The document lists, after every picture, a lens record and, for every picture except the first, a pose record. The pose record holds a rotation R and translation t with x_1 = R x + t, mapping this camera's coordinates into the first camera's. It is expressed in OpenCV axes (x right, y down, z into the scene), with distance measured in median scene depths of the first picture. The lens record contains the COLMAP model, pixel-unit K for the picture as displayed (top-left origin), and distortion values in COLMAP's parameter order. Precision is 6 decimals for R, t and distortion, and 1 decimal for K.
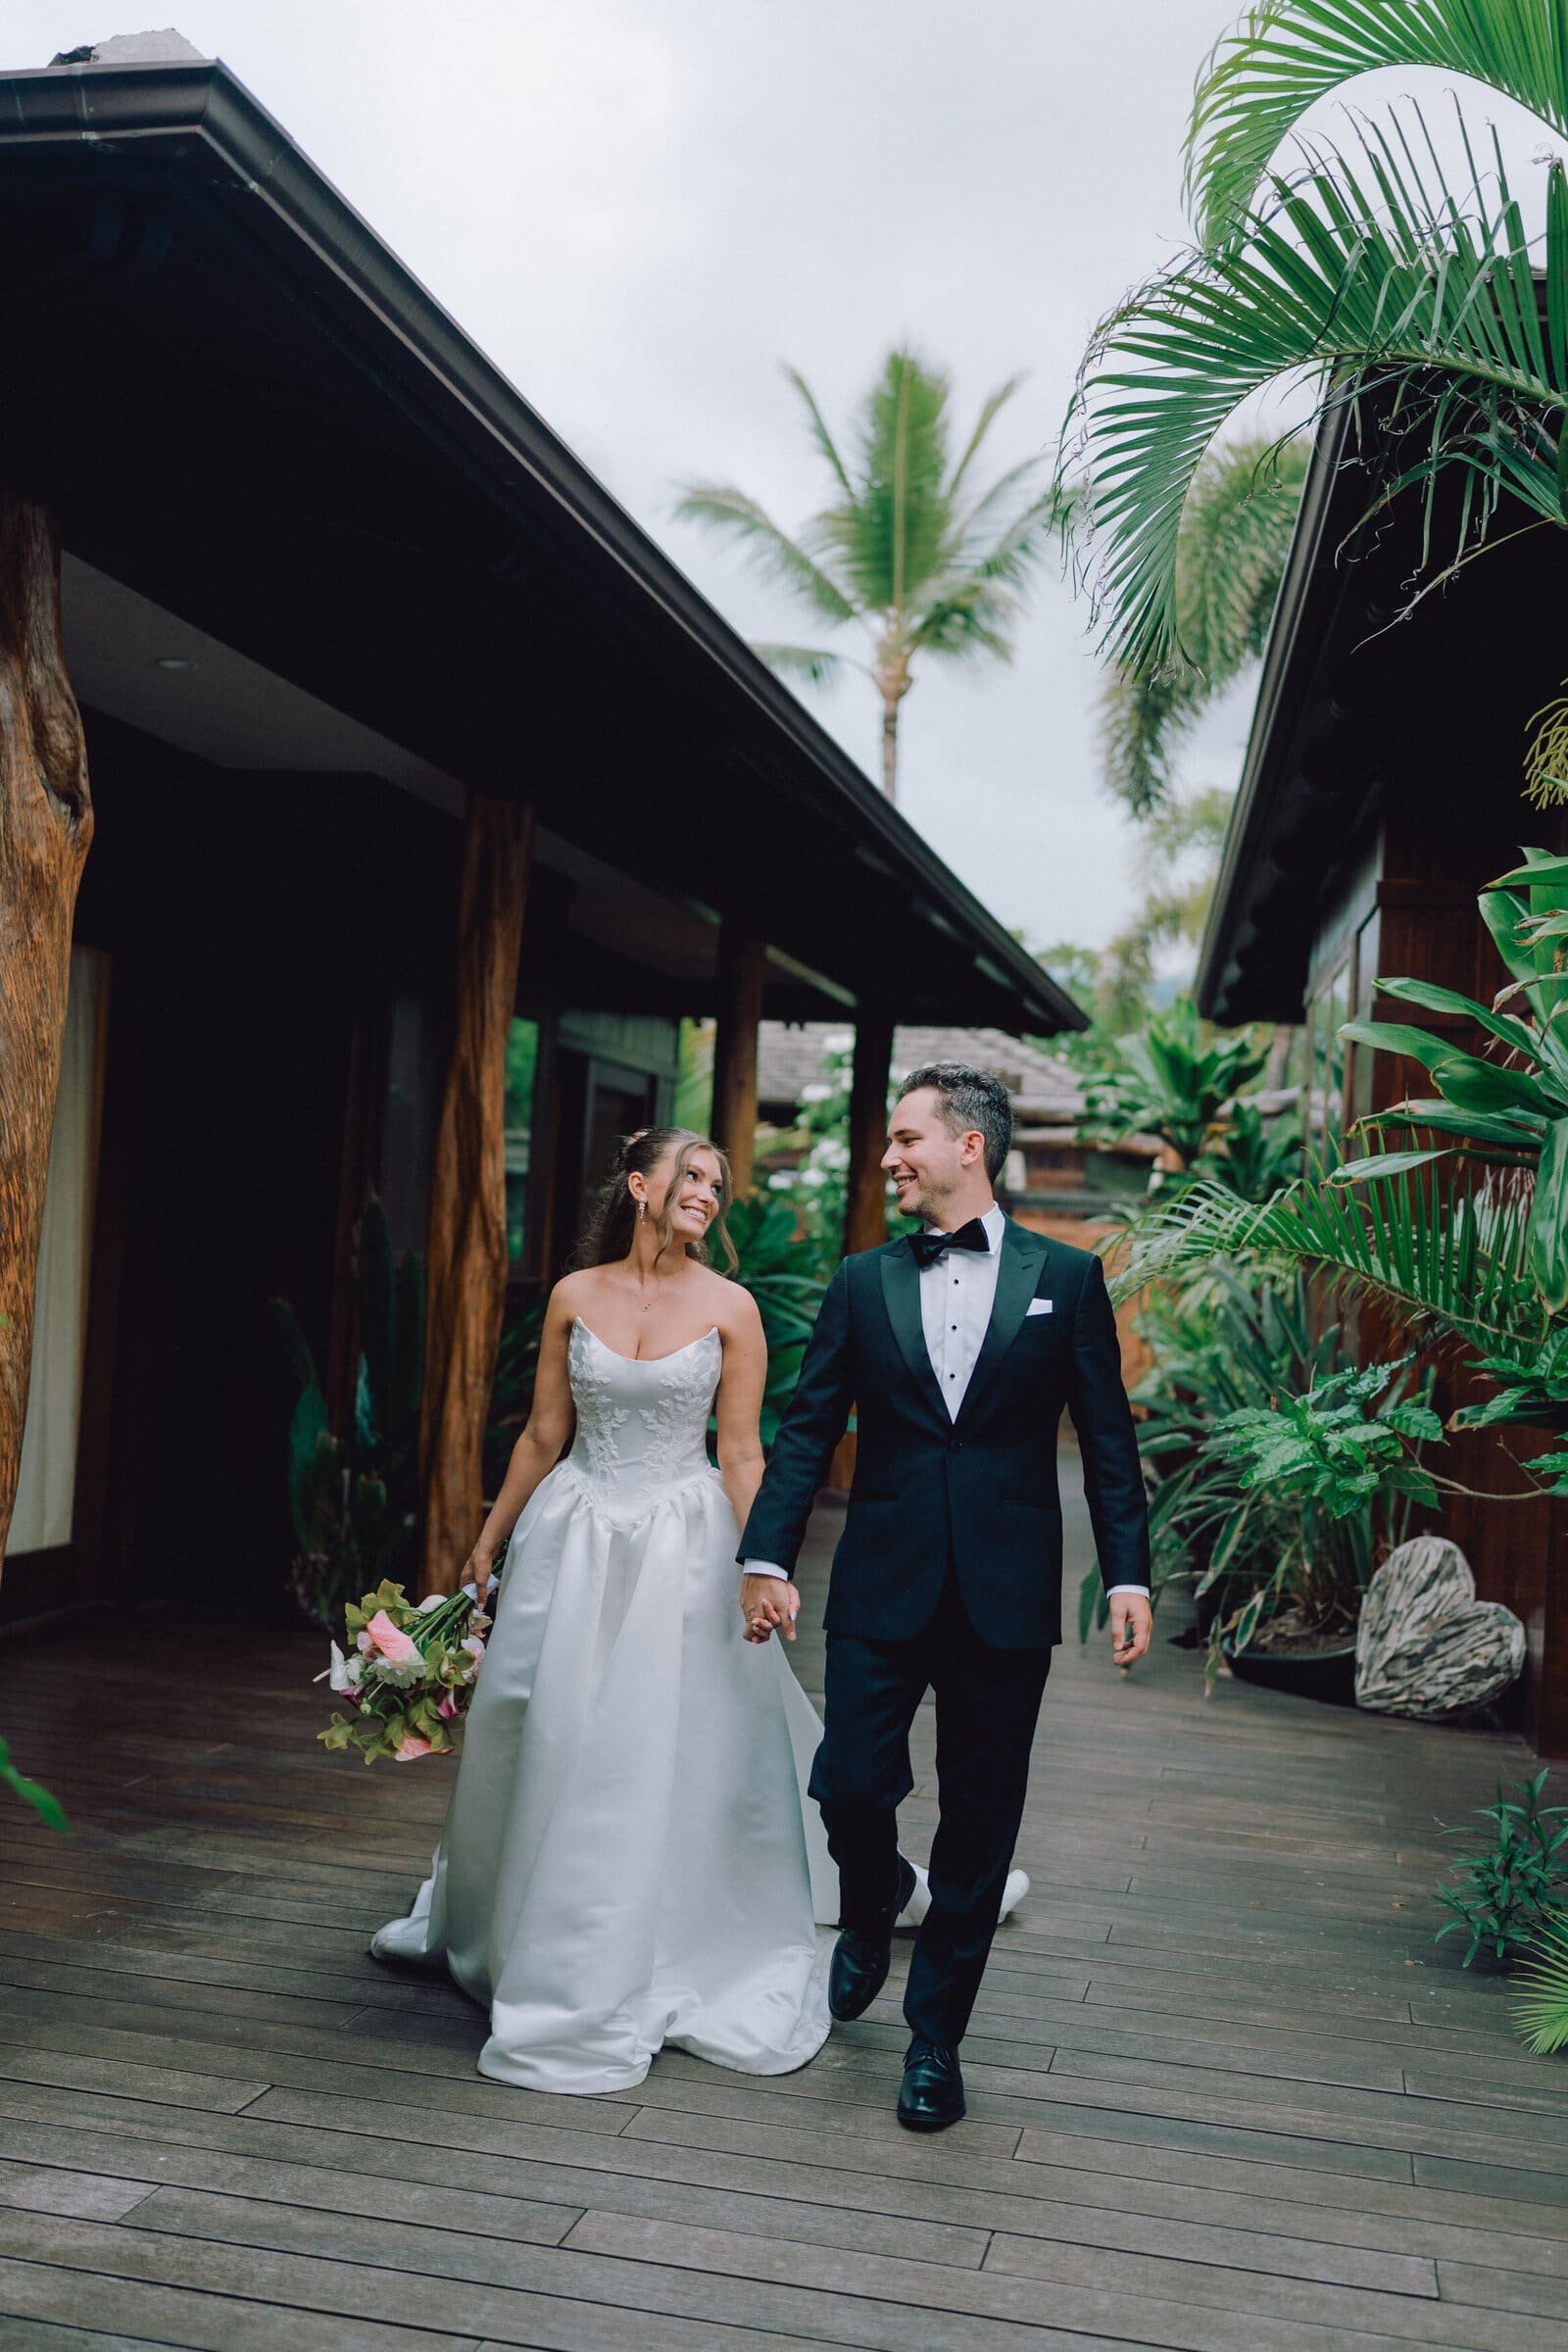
lens RADIAL K [[2565.6, 0, 784.0], [0, 2565.6, 1176.0], [0, 0, 1]] dist [0.001881, -0.003439]
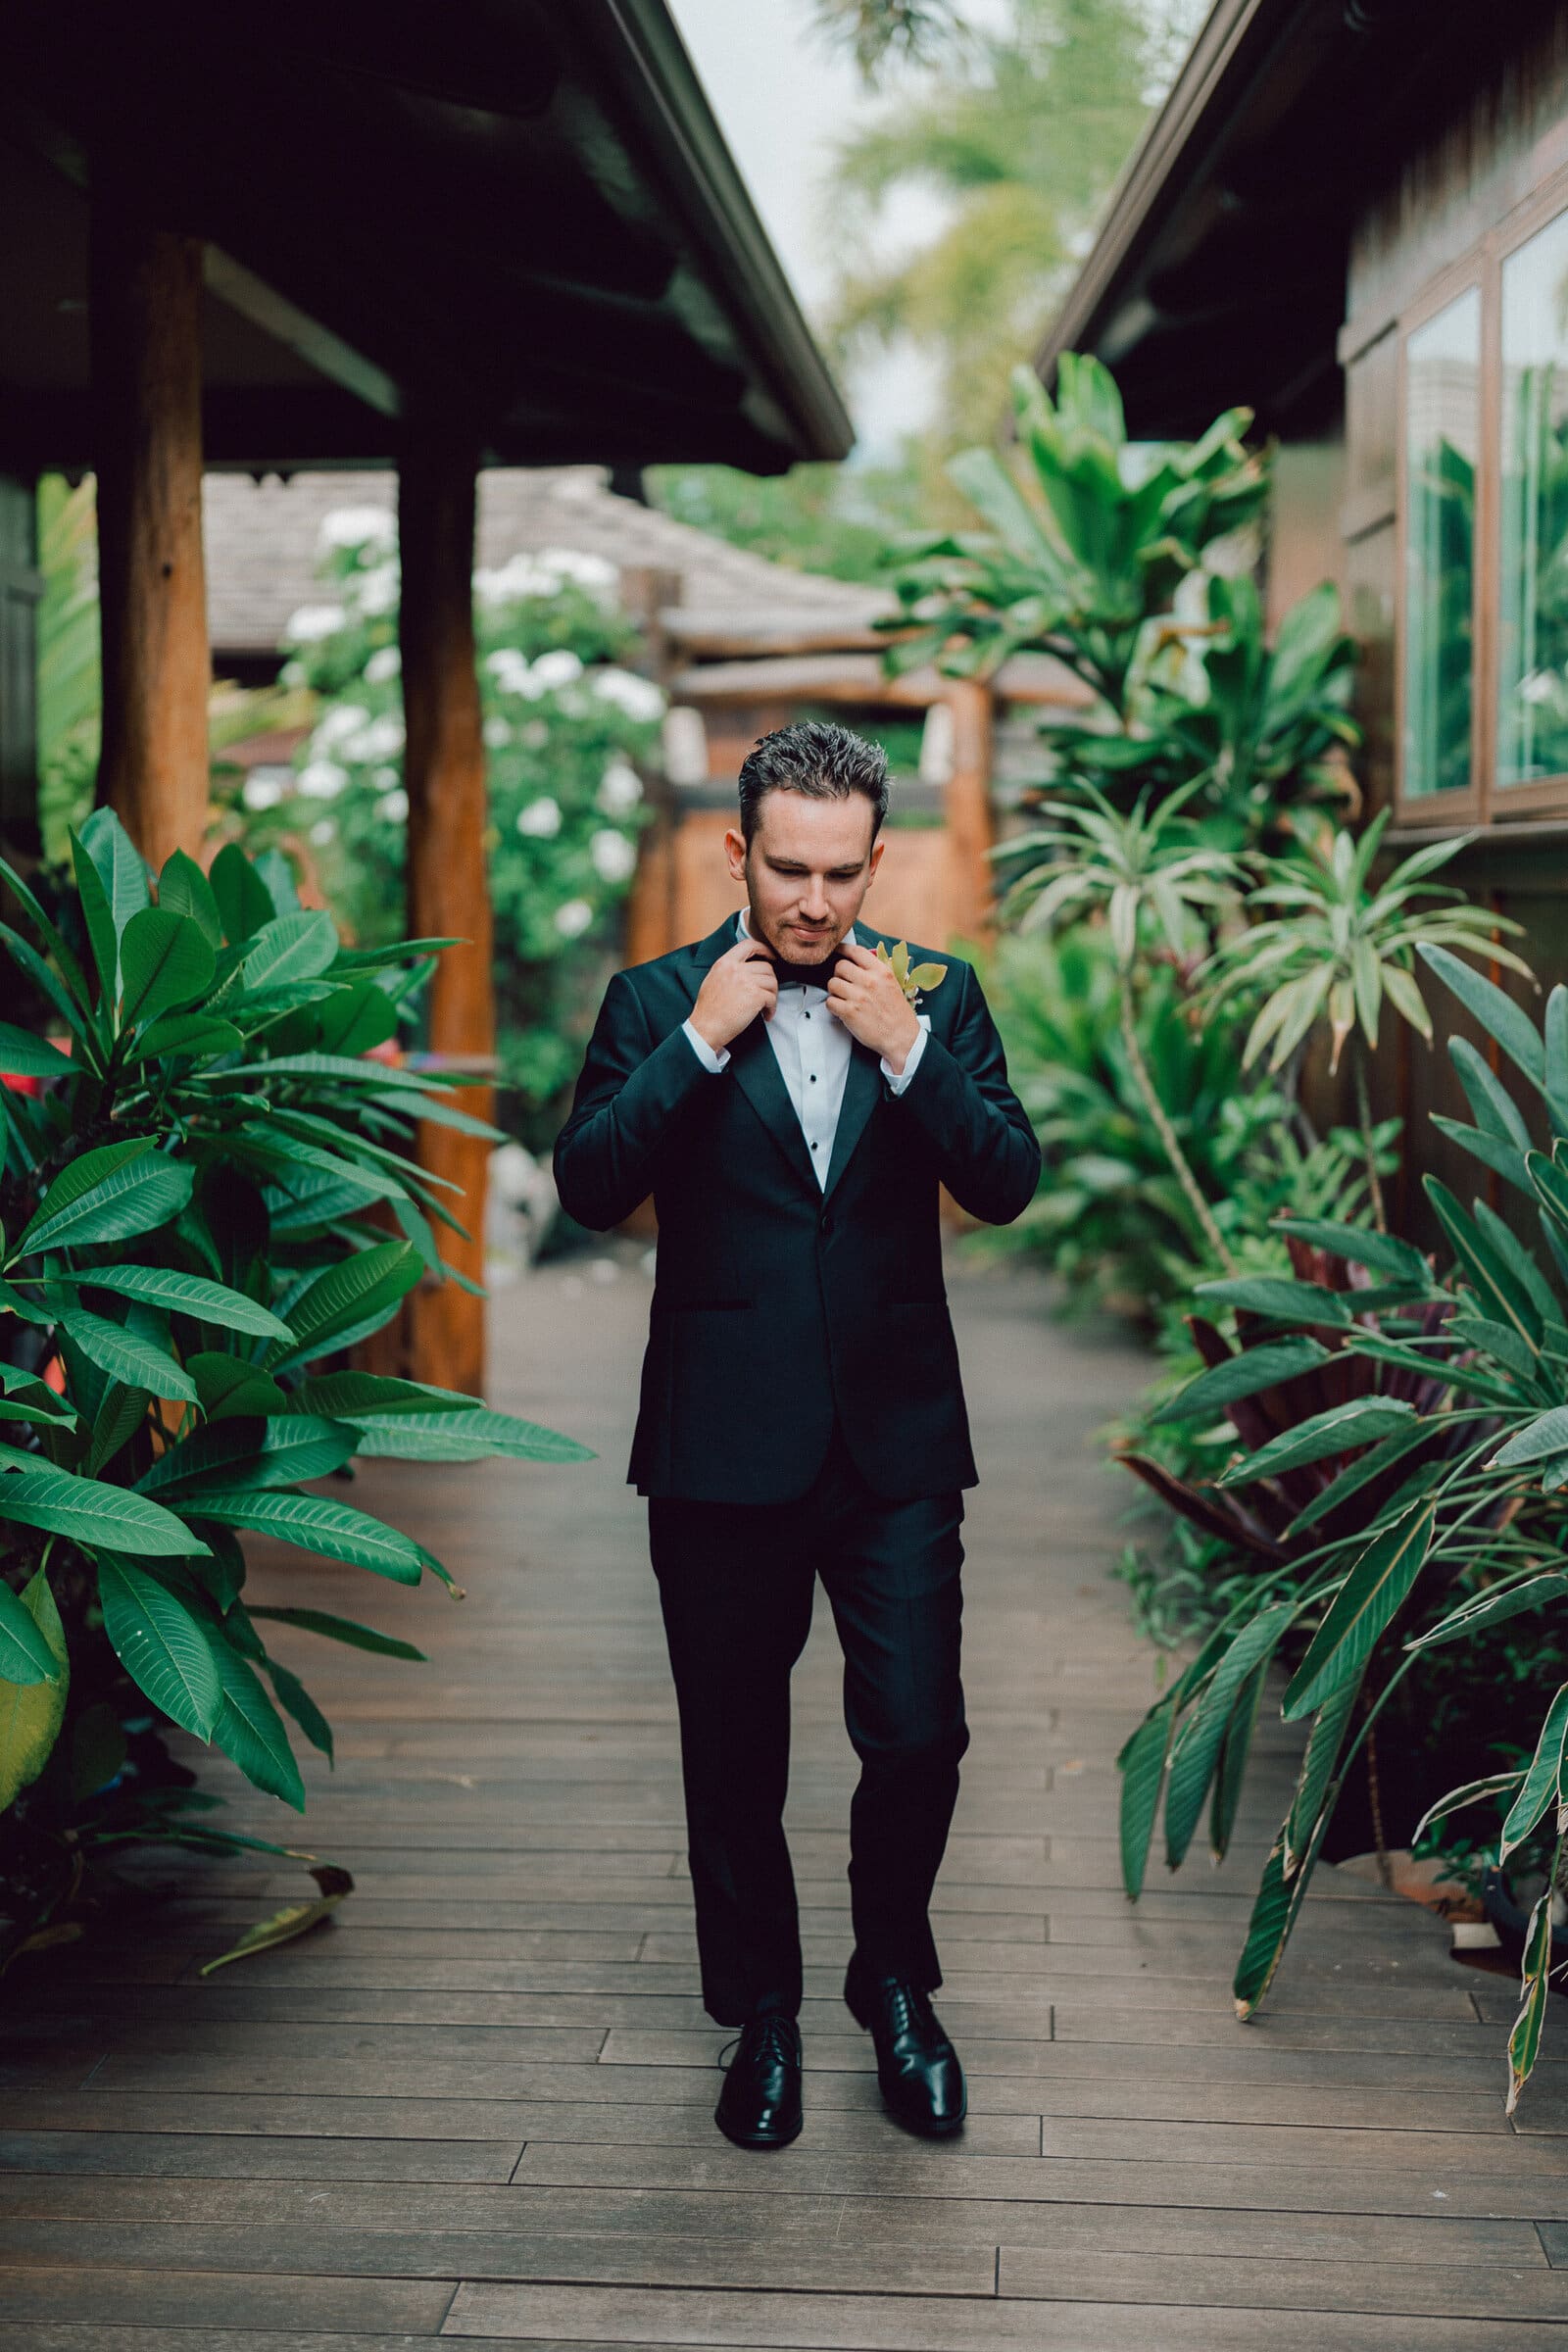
lens RADIAL K [[3391.9, 0, 788.3], [0, 3391.9, 1013.5], [0, 0, 1]] dist [-0.017342, -0.080615]
pose [[0.985753, -0.071890, 0.152063, -0.004885], [0.060189, 0.994959, 0.080208, -0.002146], [-0.157063, -0.069912, 0.985111, 0.346596]]
